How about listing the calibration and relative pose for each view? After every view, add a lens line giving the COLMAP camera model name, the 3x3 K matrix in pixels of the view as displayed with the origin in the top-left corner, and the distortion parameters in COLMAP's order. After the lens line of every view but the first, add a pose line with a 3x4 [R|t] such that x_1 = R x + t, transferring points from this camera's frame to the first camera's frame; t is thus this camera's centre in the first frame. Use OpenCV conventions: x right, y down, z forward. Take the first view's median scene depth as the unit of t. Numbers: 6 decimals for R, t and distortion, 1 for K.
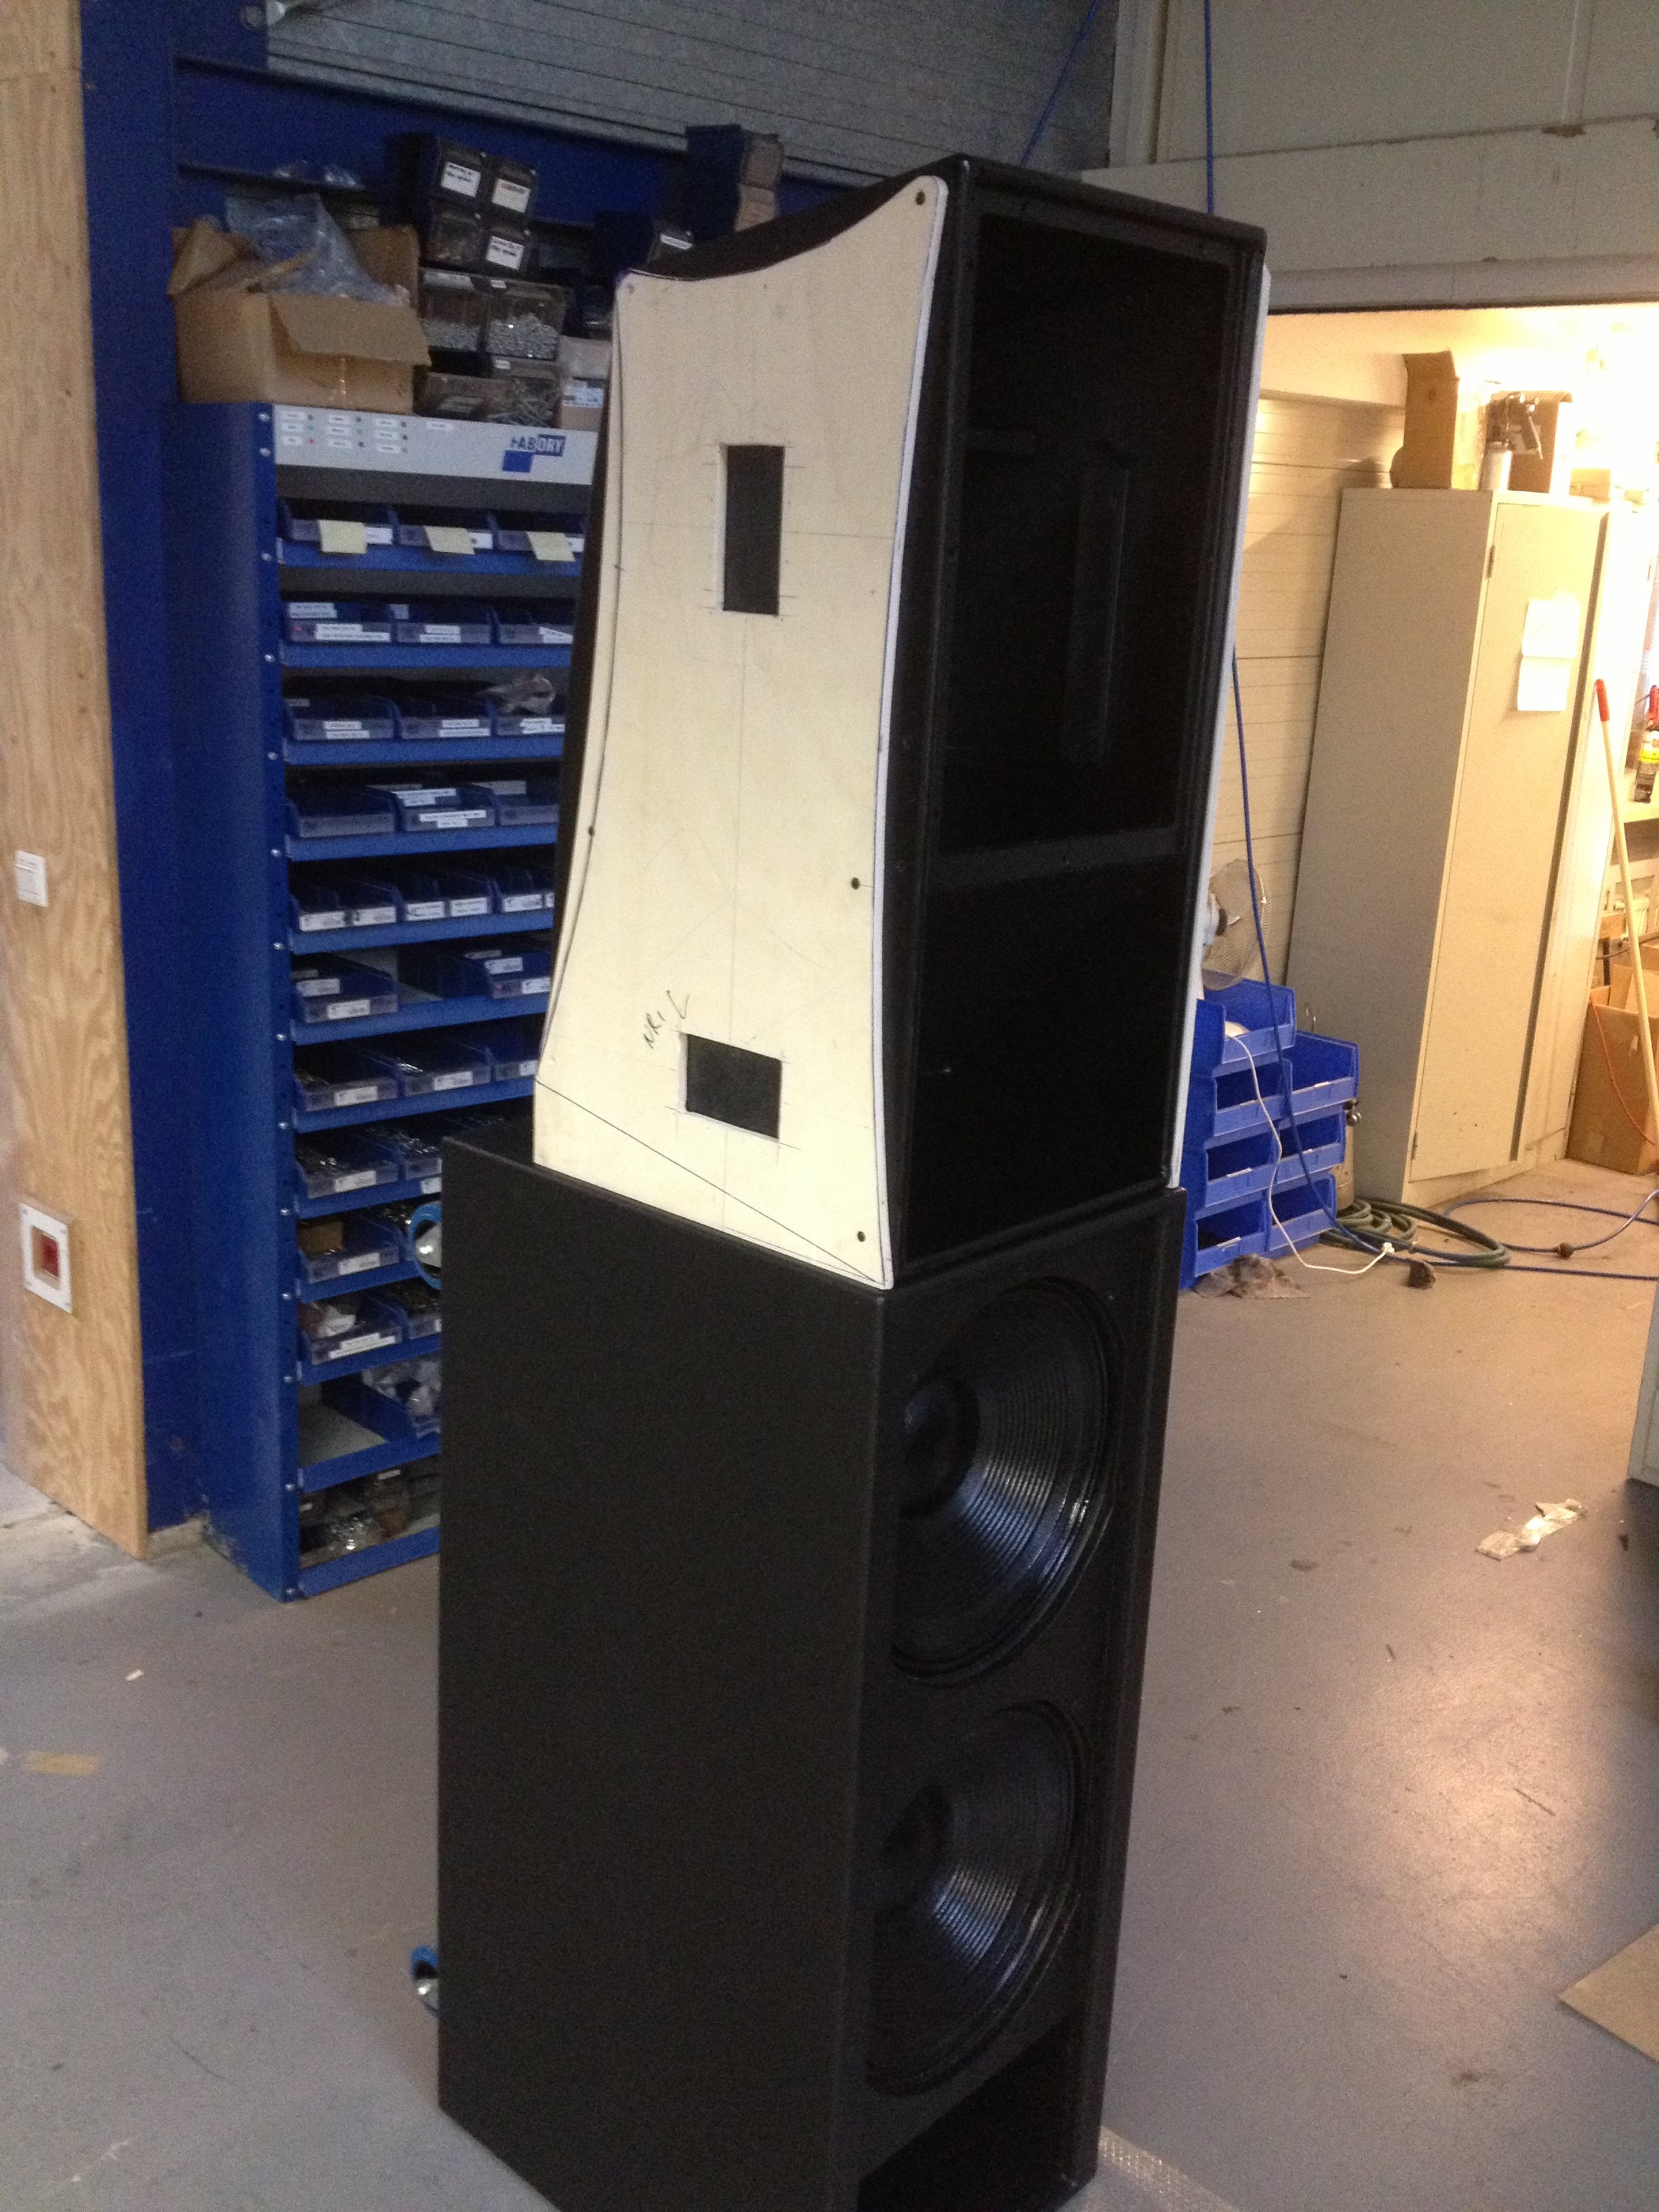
lens RADIAL K [[2085.2, 0, 828.7], [0, 2085.2, 1131.6], [0, 0, 1]] dist [0.076949, -0.137415]
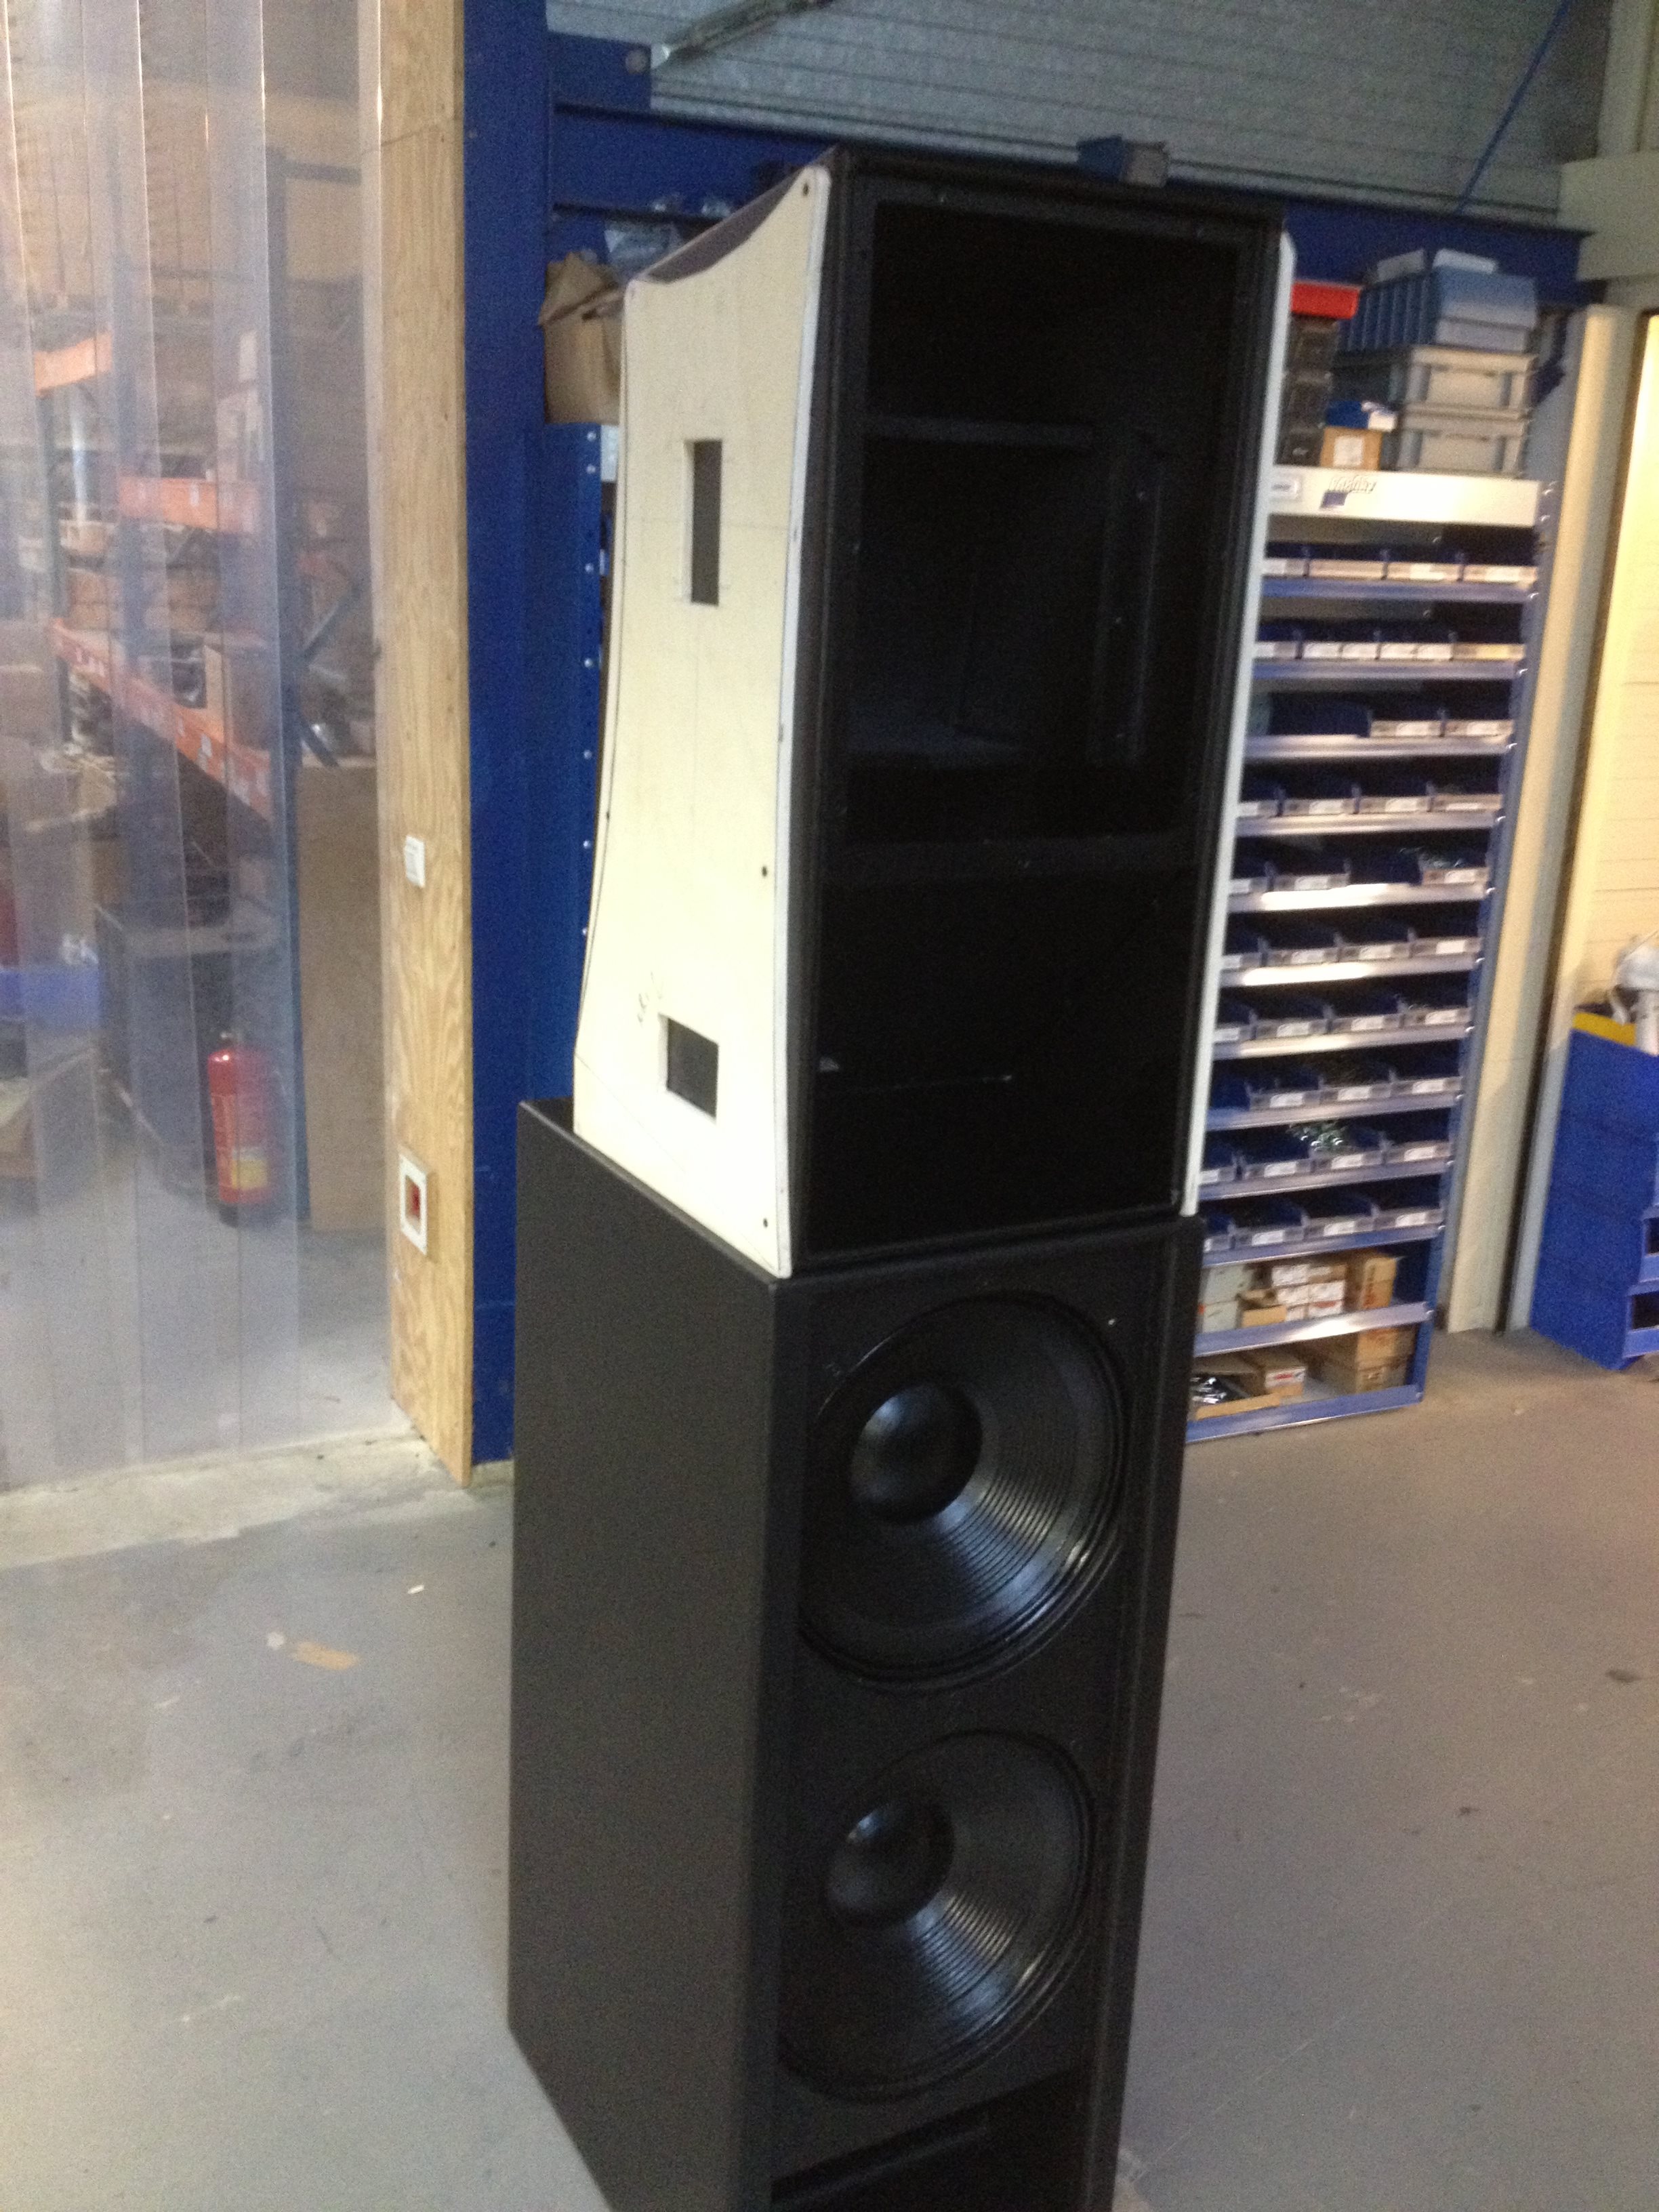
lens RADIAL K [[2058.9, 0, 813.3], [0, 2058.9, 1126.9], [0, 0, 1]] dist [0.184692, -0.392389]
pose [[0.947376, 0.084050, -0.308893, 0.167780], [-0.088378, 0.996087, -0.000021, 0.000982], [0.307683, 0.027319, 0.951097, 0.025401]]
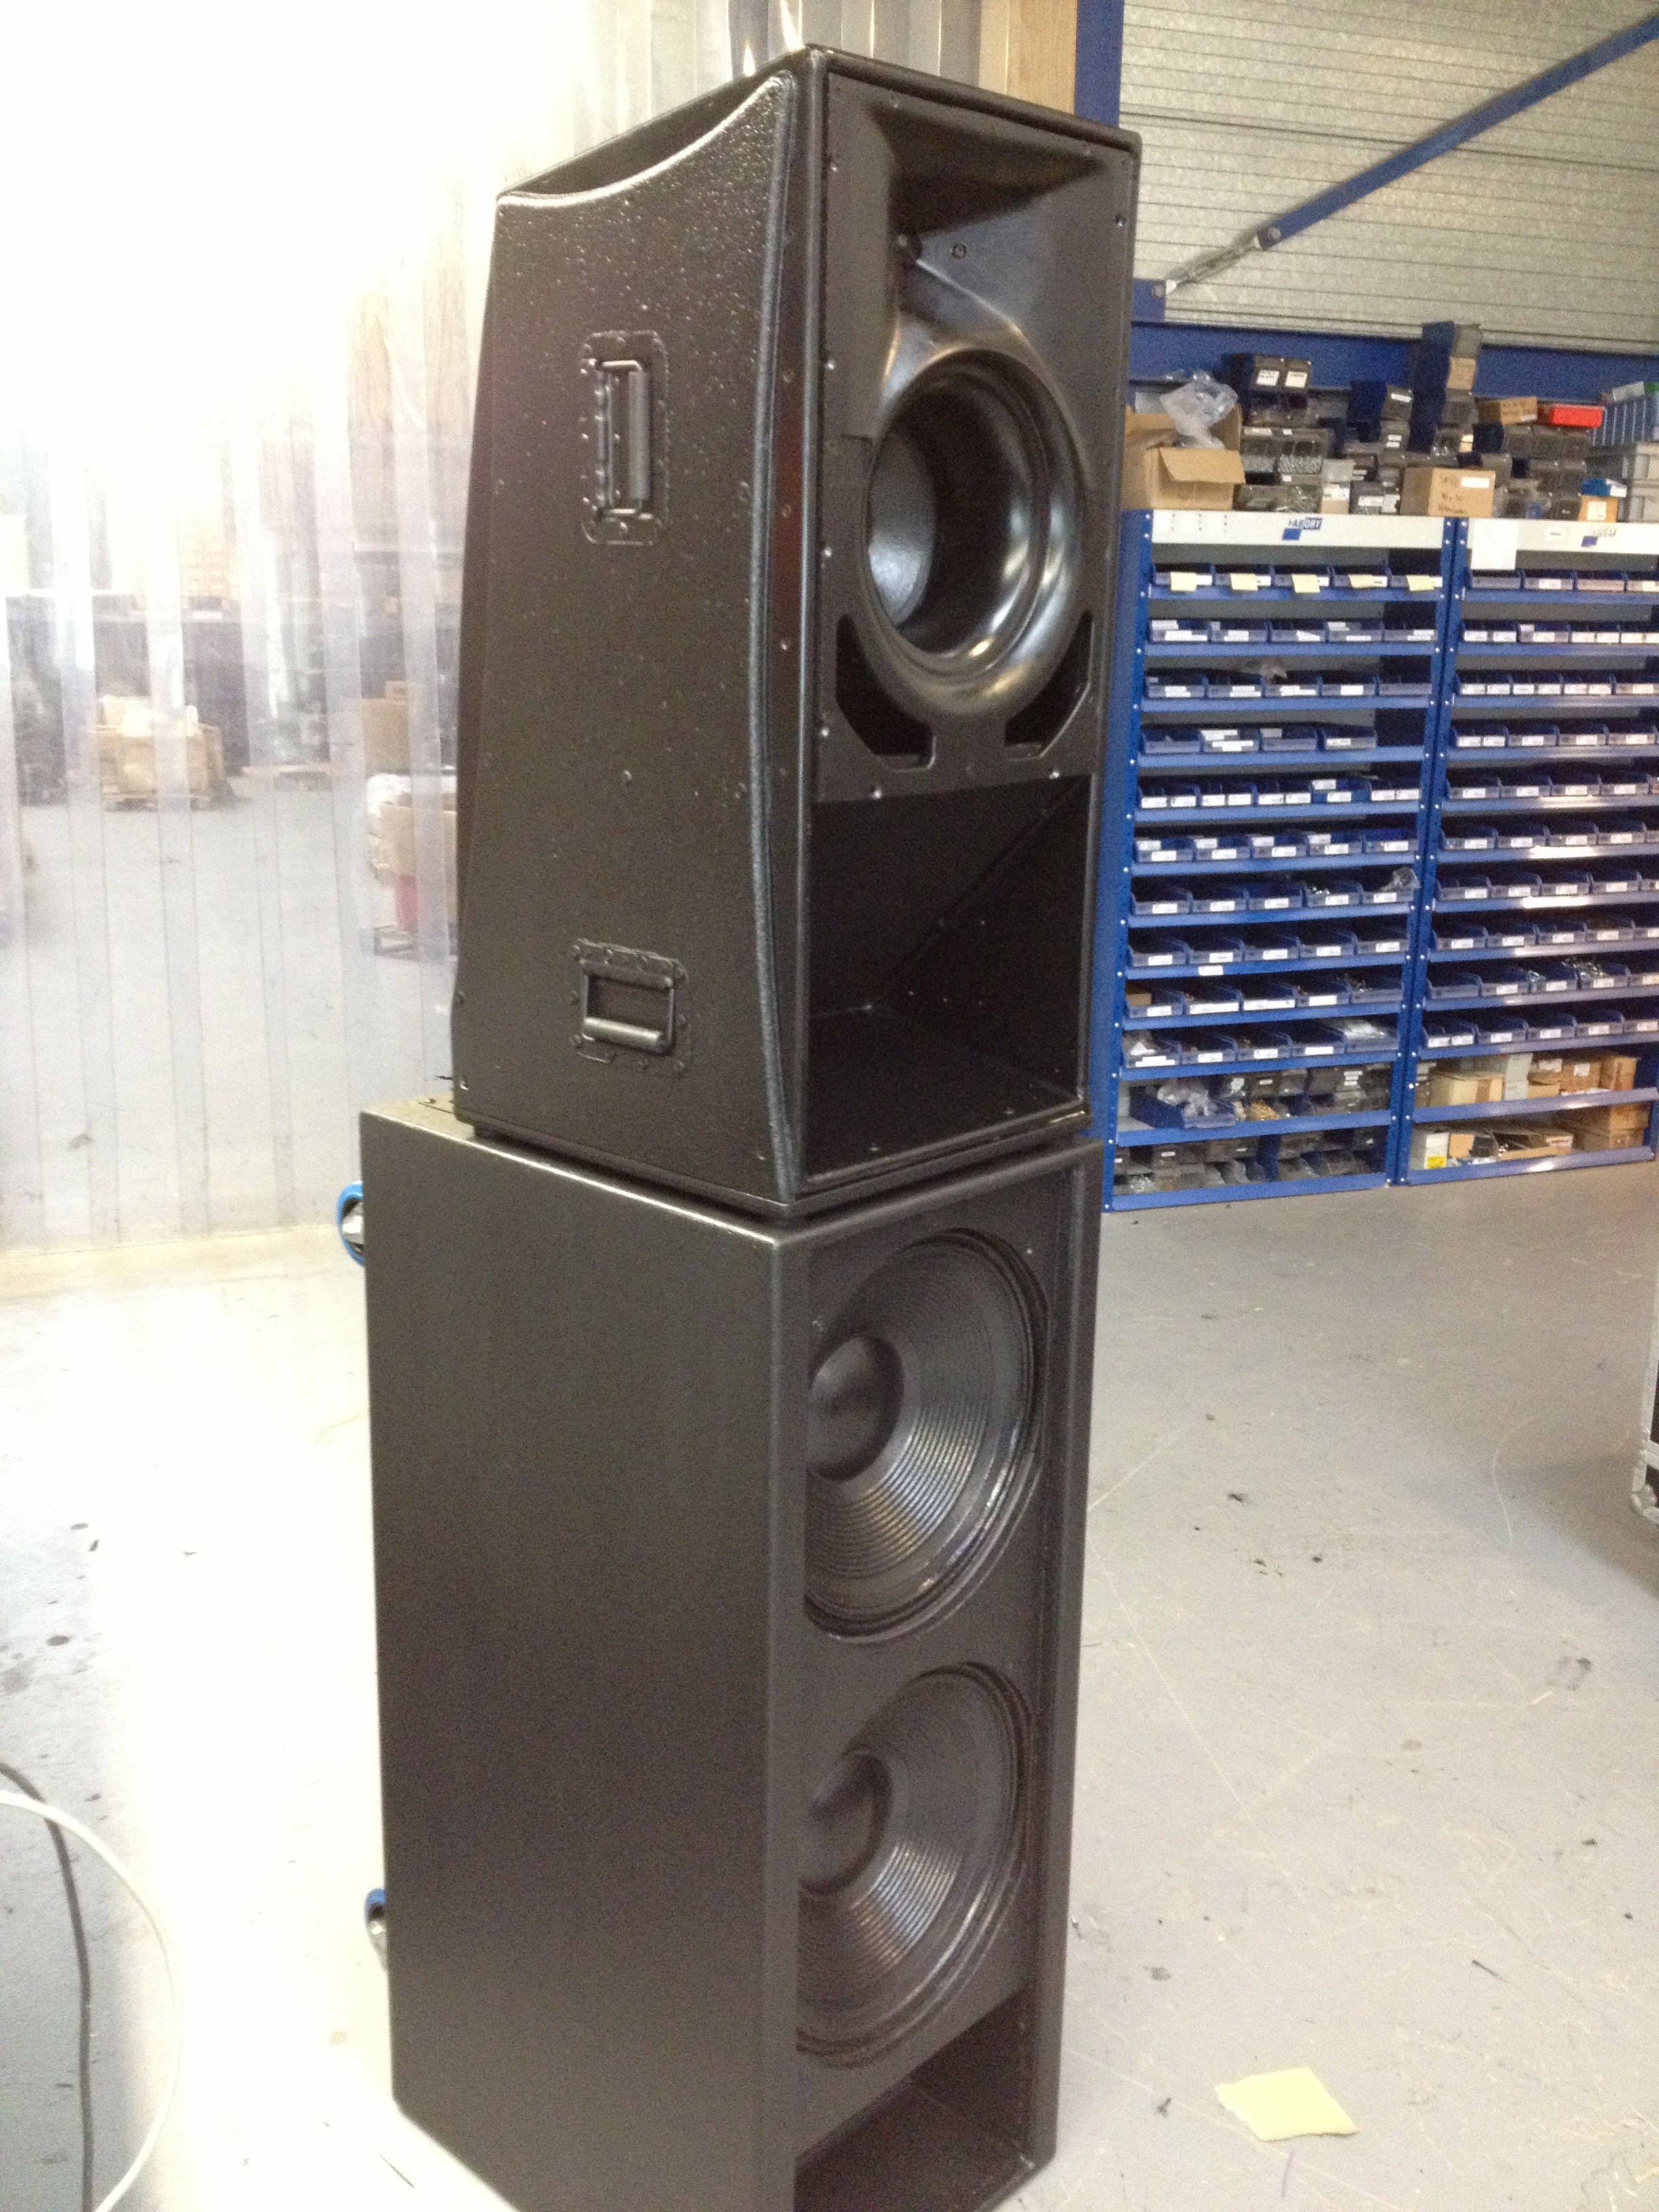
lens RADIAL K [[2065.0, 0, 820.6], [0, 2065.0, 1125.4], [0, 0, 1]] dist [0.150729, -0.294148]
pose [[0.926533, 0.060376, -0.371336, 0.144792], [-0.078638, 0.996316, -0.034222, 0.225515], [0.367902, 0.060909, 0.927868, -0.627777]]
